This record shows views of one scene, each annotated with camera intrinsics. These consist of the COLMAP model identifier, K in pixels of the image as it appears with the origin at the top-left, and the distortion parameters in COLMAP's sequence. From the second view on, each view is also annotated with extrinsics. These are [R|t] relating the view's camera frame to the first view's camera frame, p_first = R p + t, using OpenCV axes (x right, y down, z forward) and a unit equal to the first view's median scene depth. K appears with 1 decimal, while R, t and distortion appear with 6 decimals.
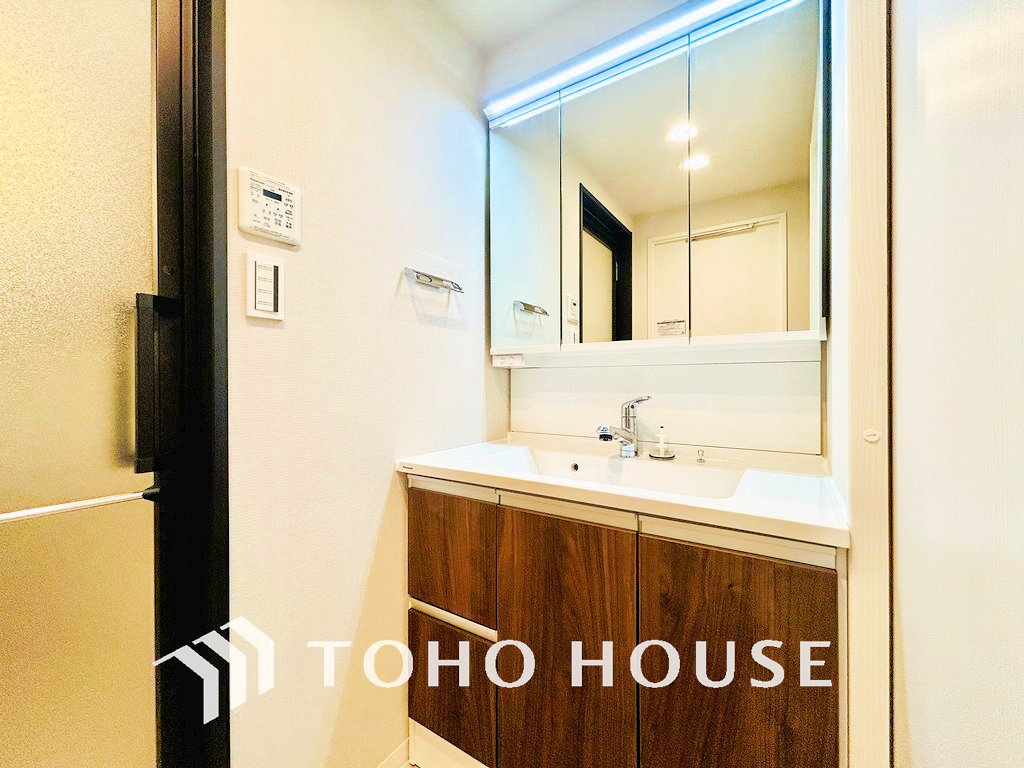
lens RADIAL K [[417.2, 0, 512.0], [0, 417.2, 382.4], [0, 0, 1]] dist [-0.000527, -0.000265]
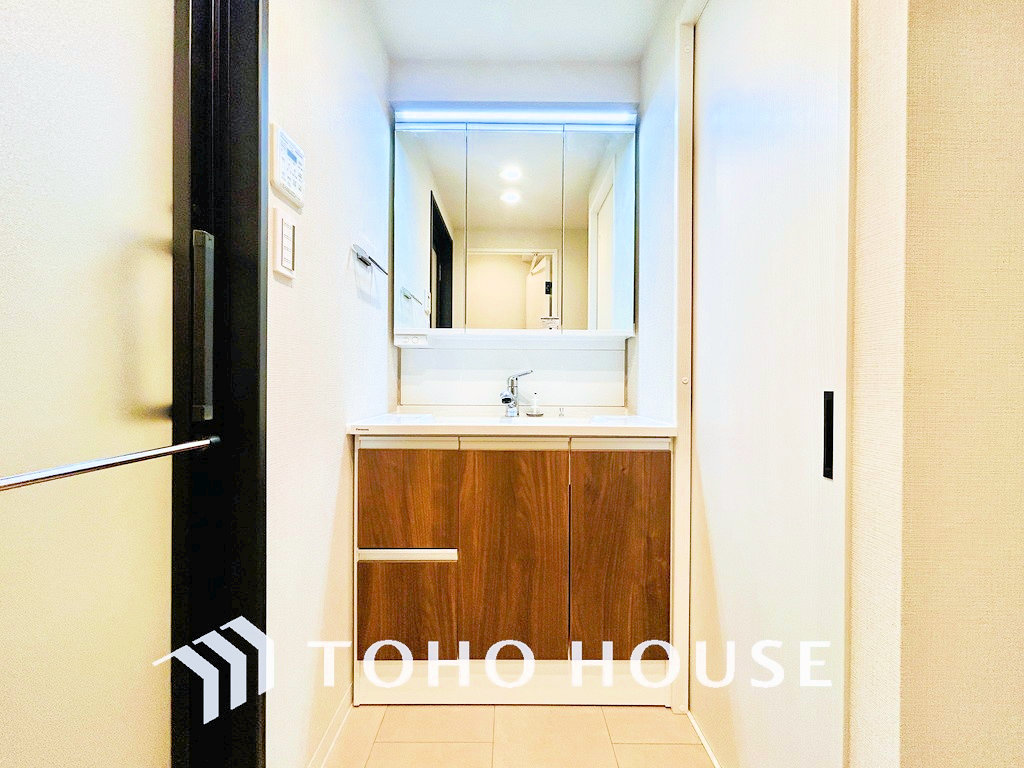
lens RADIAL K [[417.2, 0, 514.3], [0, 417.2, 382.2], [0, 0, 1]] dist [-0.000527, -0.000265]
pose [[0.824359, 0.008274, 0.566007, -0.599849], [-0.008845, 0.999959, -0.001736, 0.088560], [-0.565999, -0.003575, 0.824398, -0.133193]]
